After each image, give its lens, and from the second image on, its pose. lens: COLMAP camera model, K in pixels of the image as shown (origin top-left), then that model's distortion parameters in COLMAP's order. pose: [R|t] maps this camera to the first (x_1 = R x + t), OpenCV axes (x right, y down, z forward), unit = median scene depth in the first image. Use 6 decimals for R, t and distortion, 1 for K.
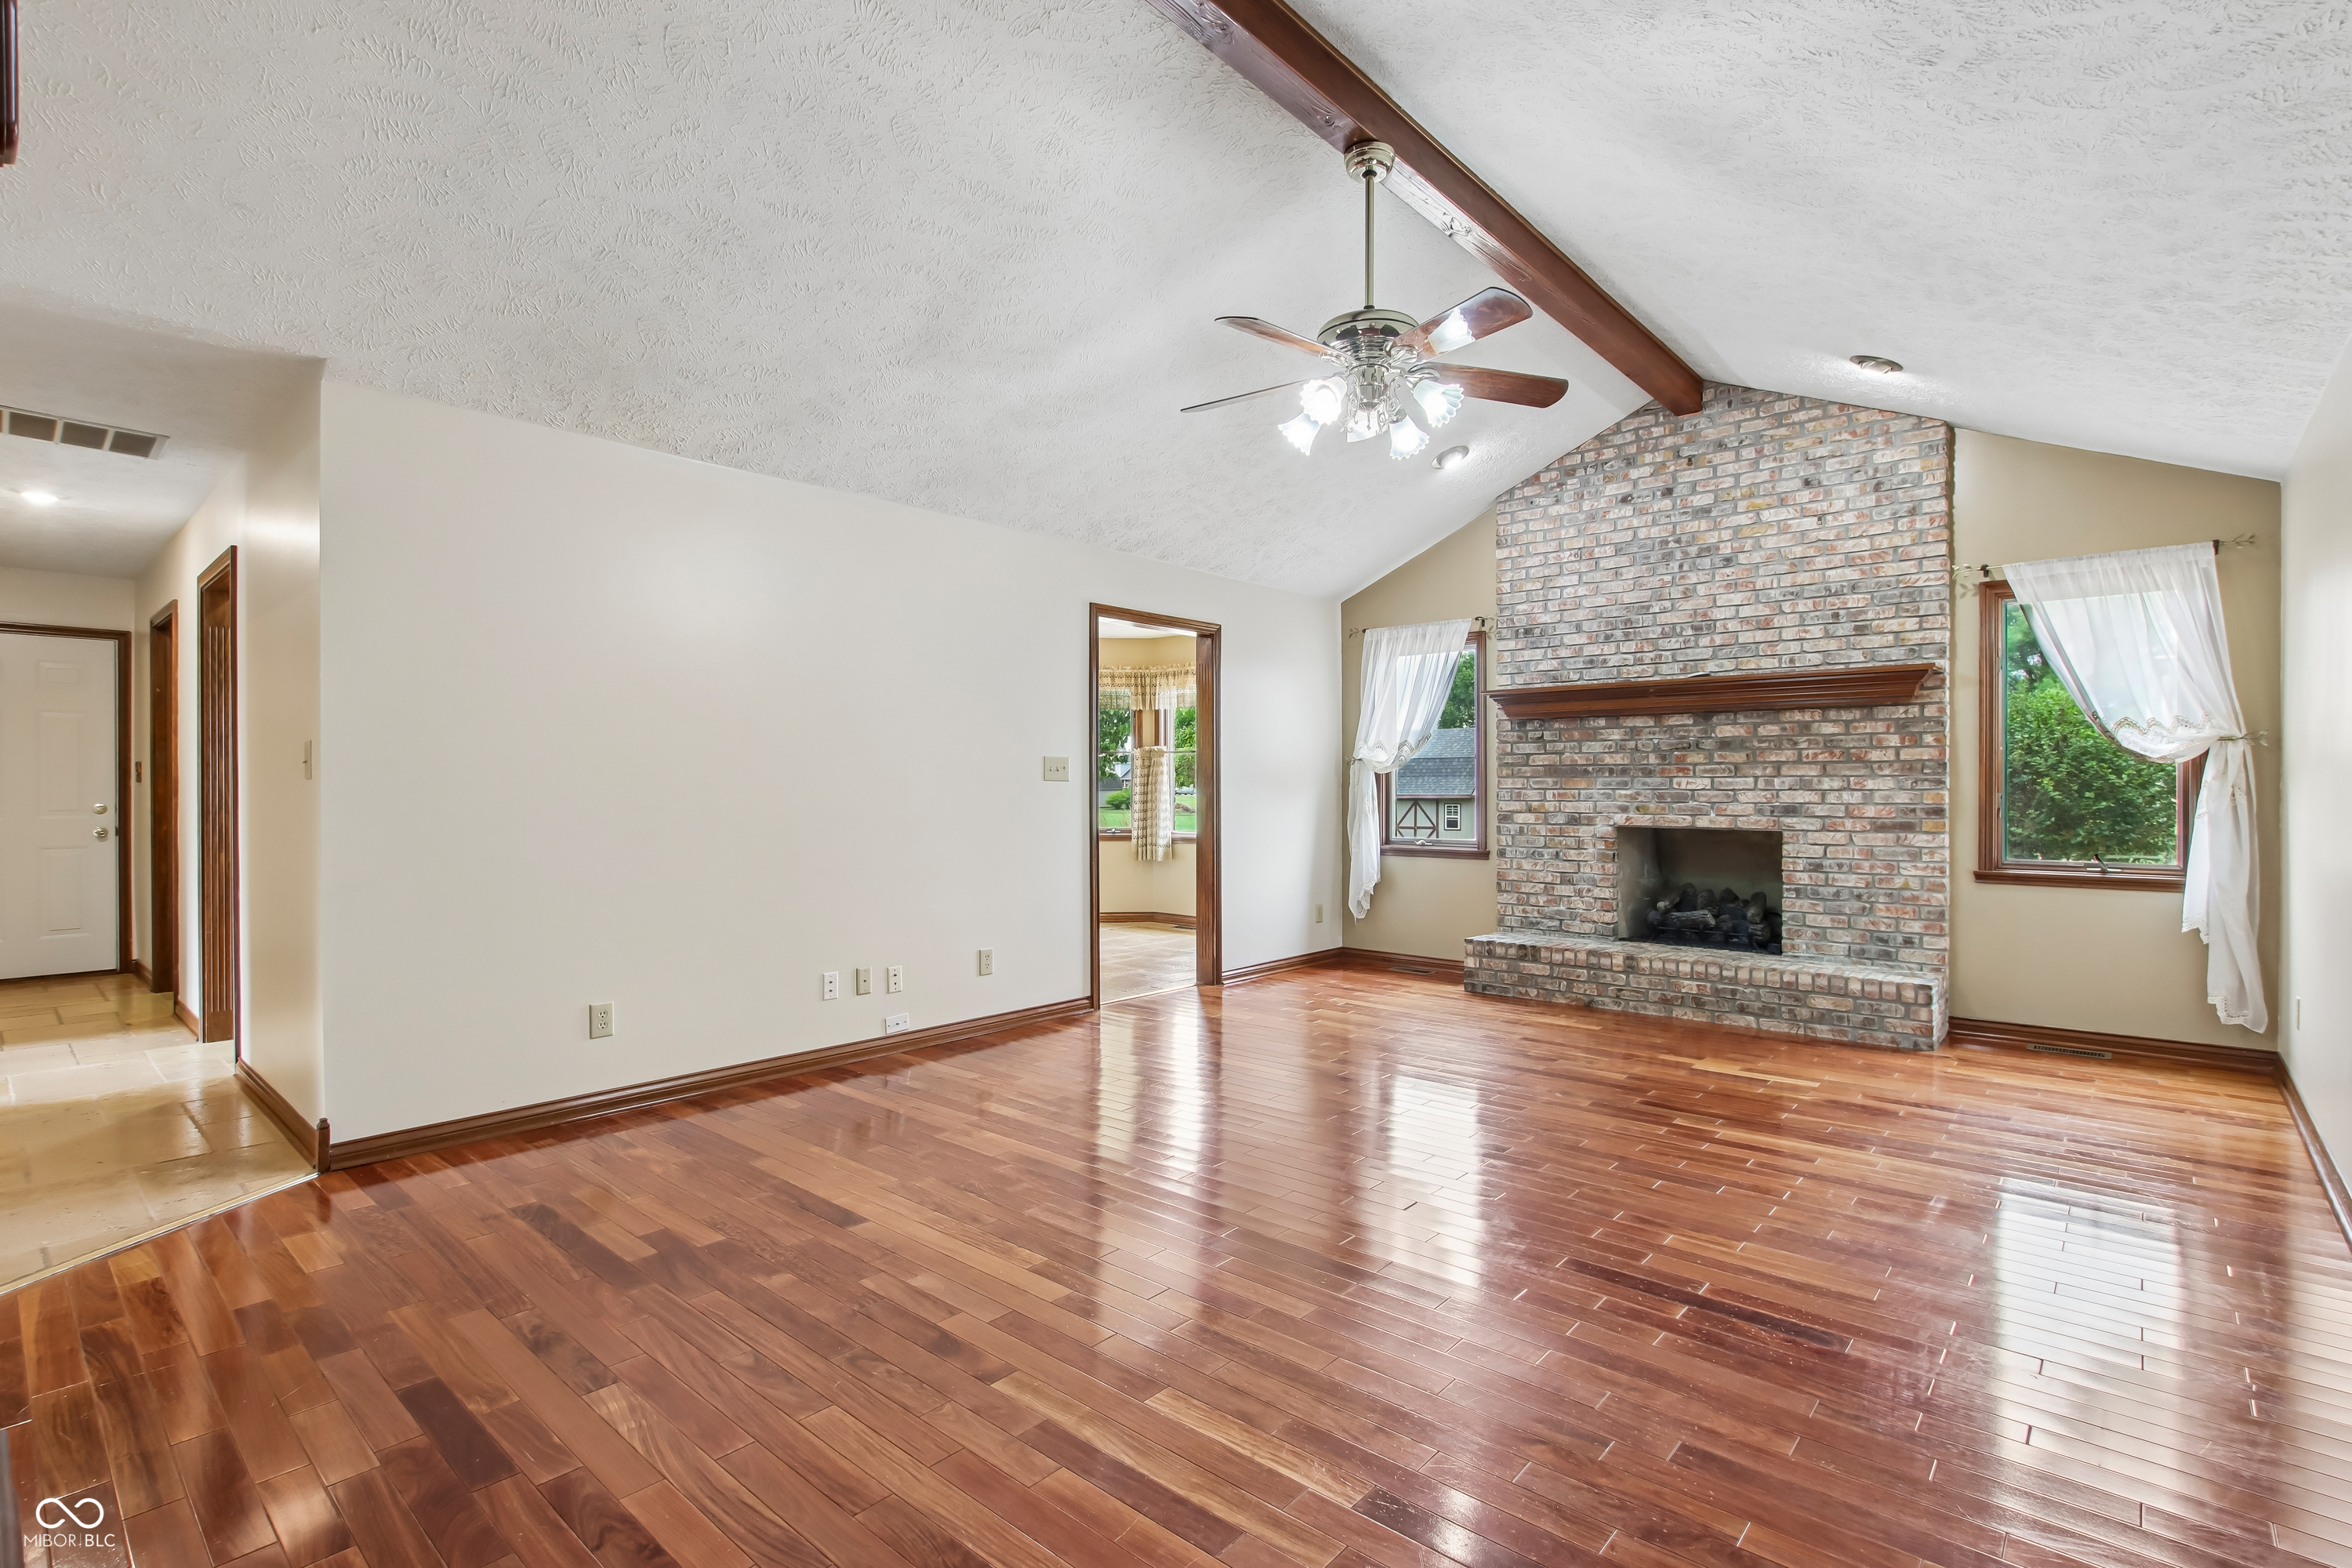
lens RADIAL K [[1113.6, 0, 1178.8], [0, 1113.6, 791.0], [0, 0, 1]] dist [-0.015934, 0.004559]
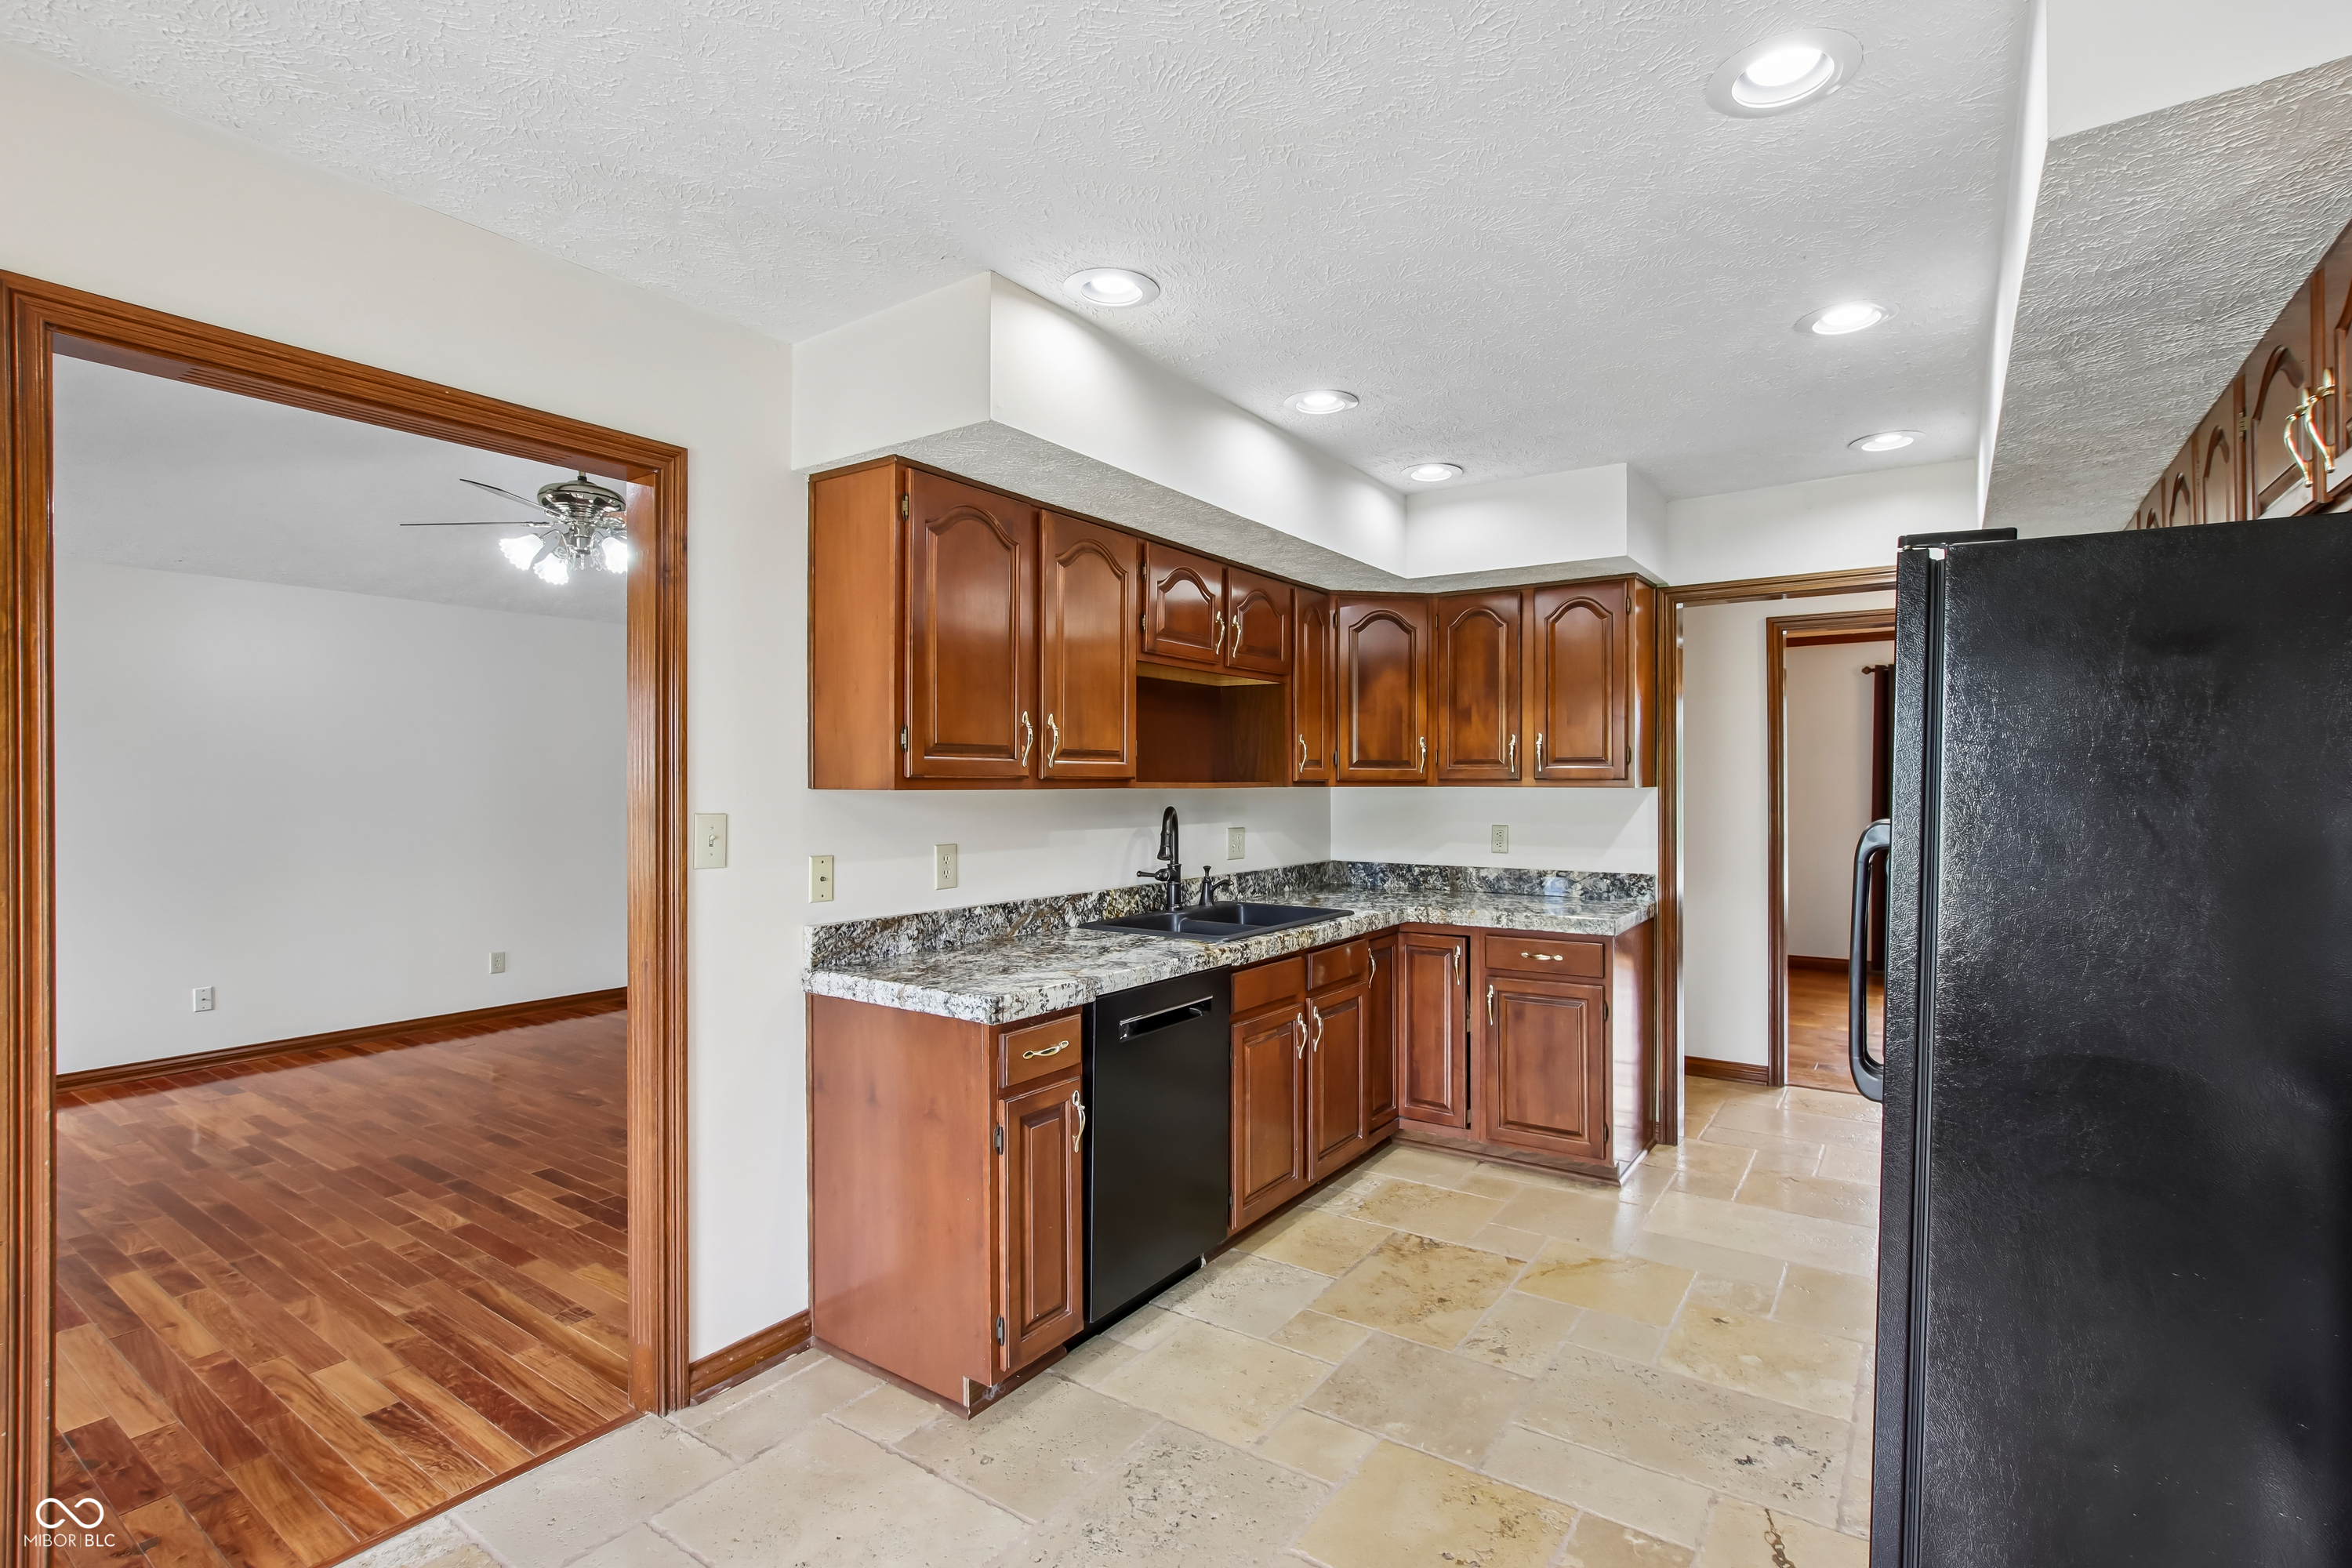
lens RADIAL K [[1113.6, 0, 1186.6], [0, 1113.6, 767.1], [0, 0, 1]] dist [-0.015934, 0.004559]
pose [[-0.992246, 0.001678, -0.124279, -0.212320], [0.002572, 0.999972, -0.007035, -0.041510], [0.124264, -0.007301, -0.992222, 1.354910]]
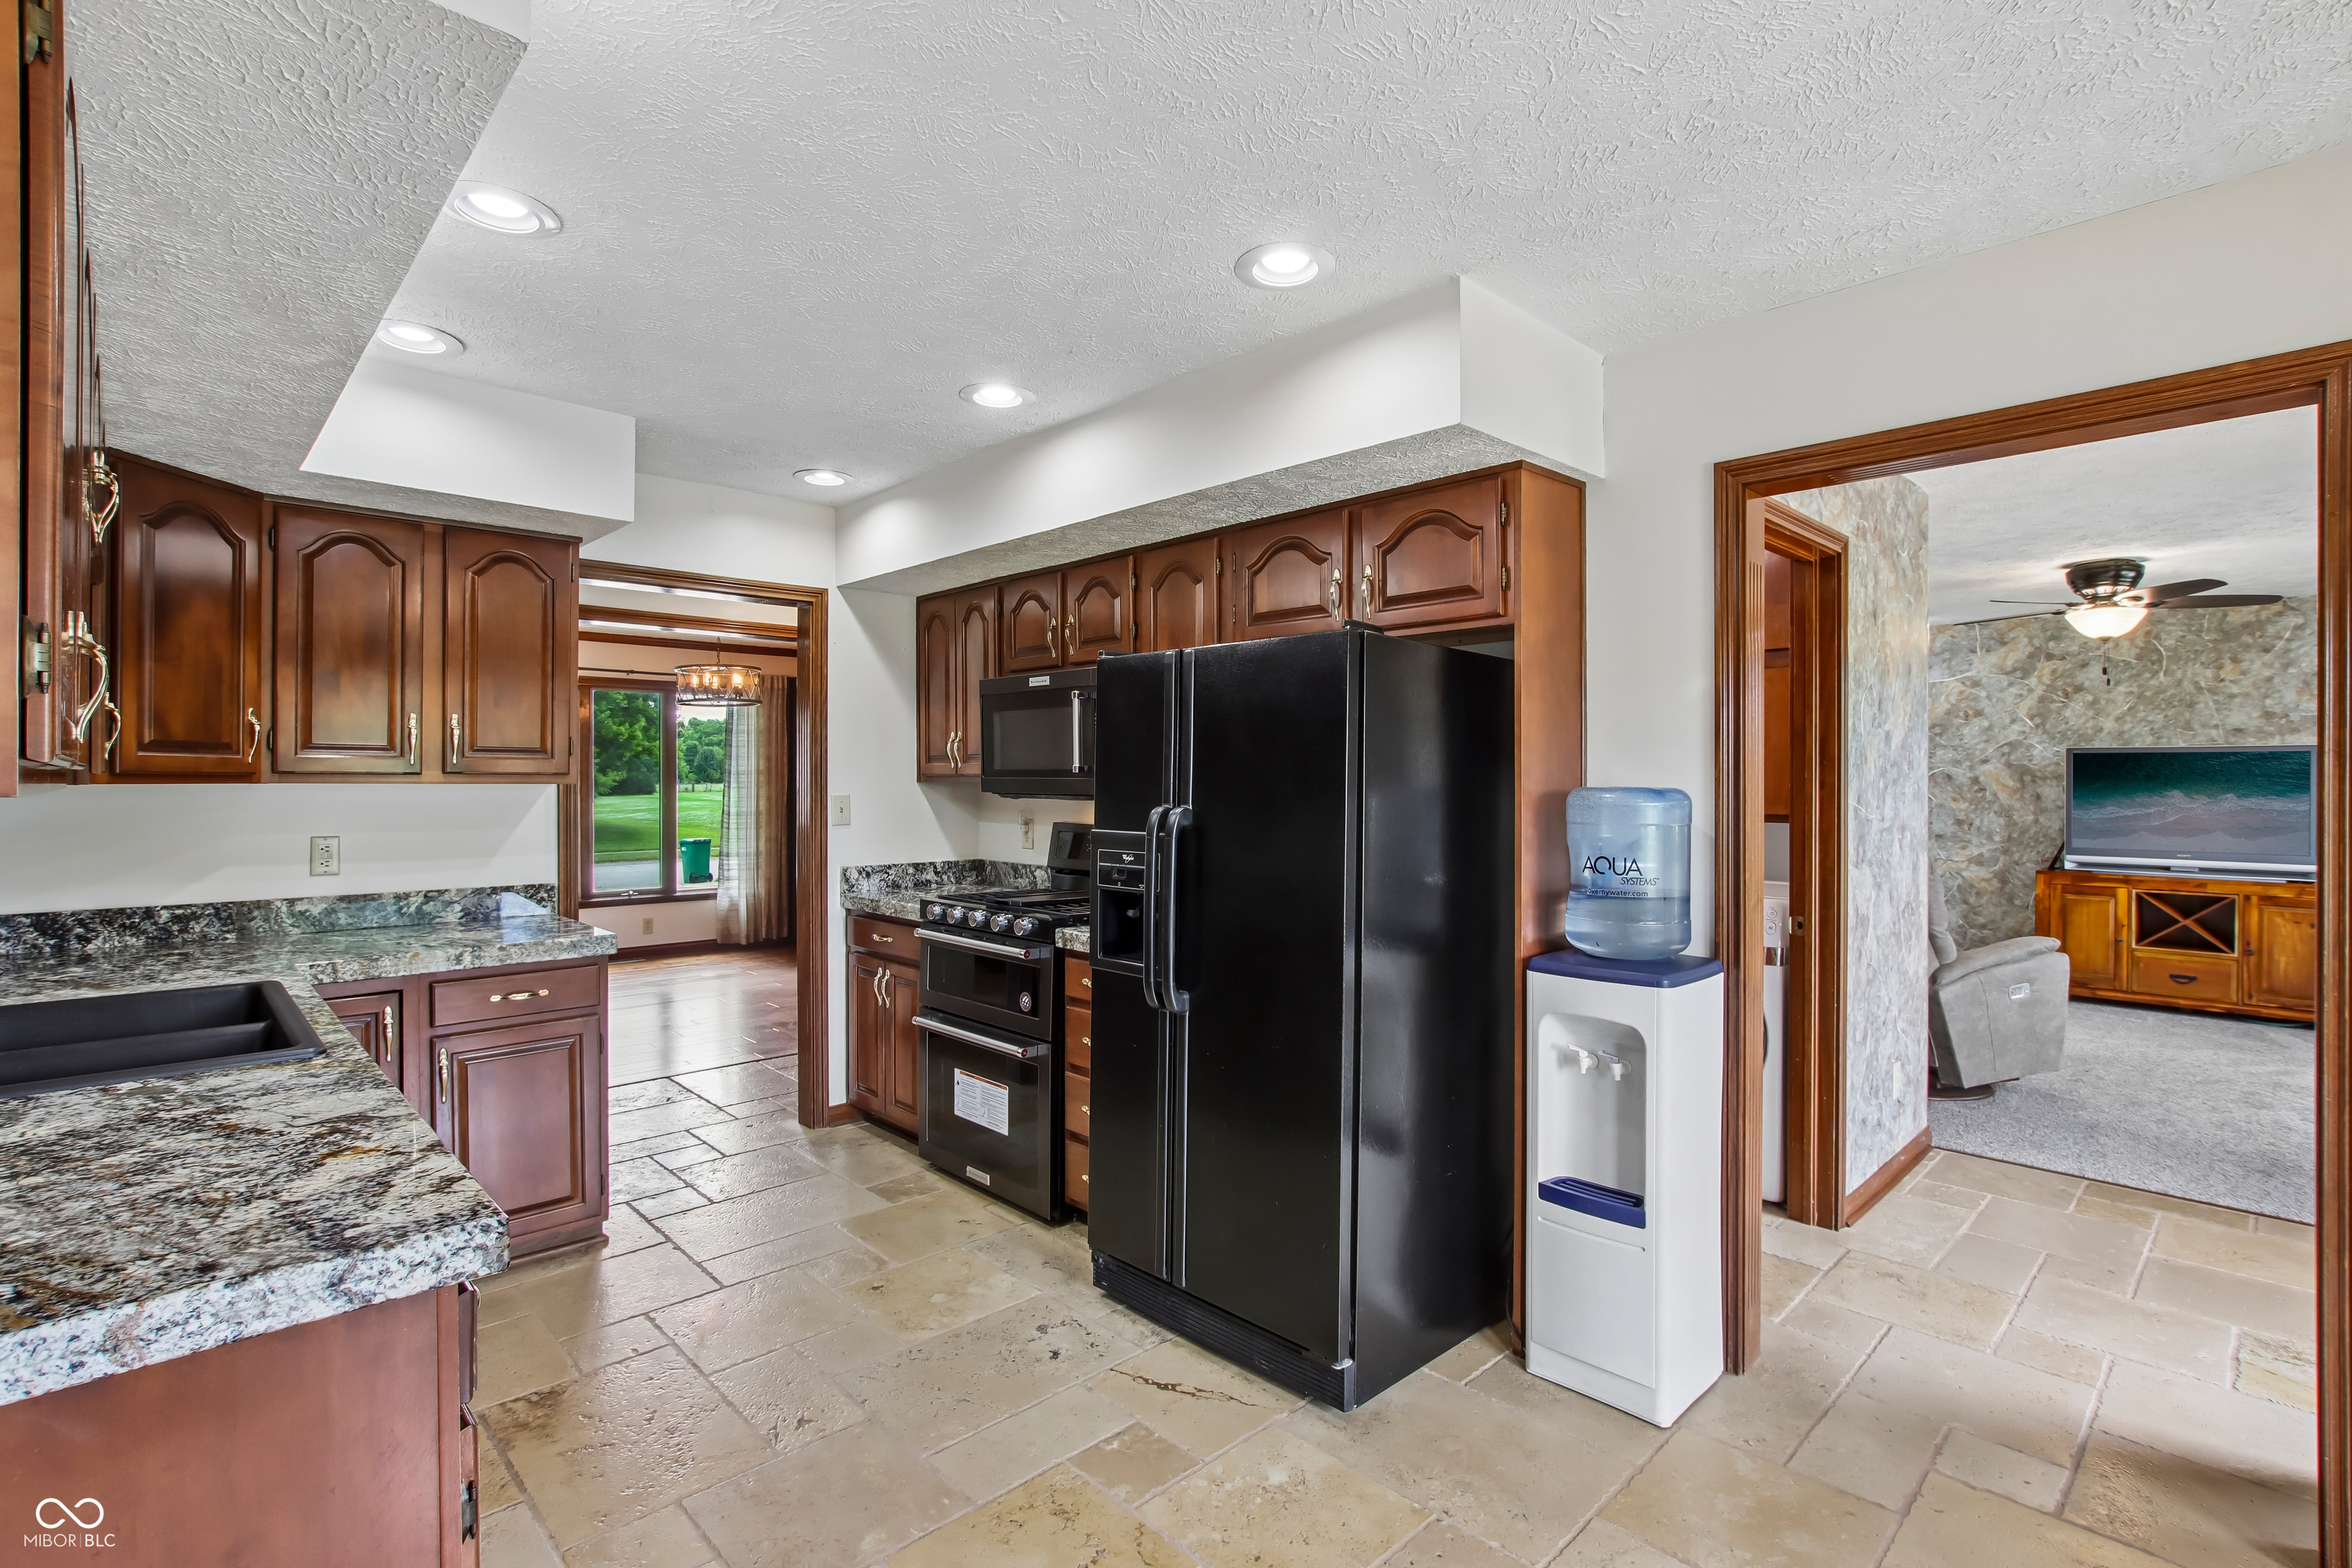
lens RADIAL K [[1113.6, 0, 1174.4], [0, 1113.6, 777.6], [0, 0, 1]] dist [-0.015934, 0.004559]
pose [[-0.065528, 0.000436, -0.997851, -0.016014], [-0.008802, 0.999961, 0.001015, -0.040020], [0.997812, 0.008850, -0.065521, 1.091765]]
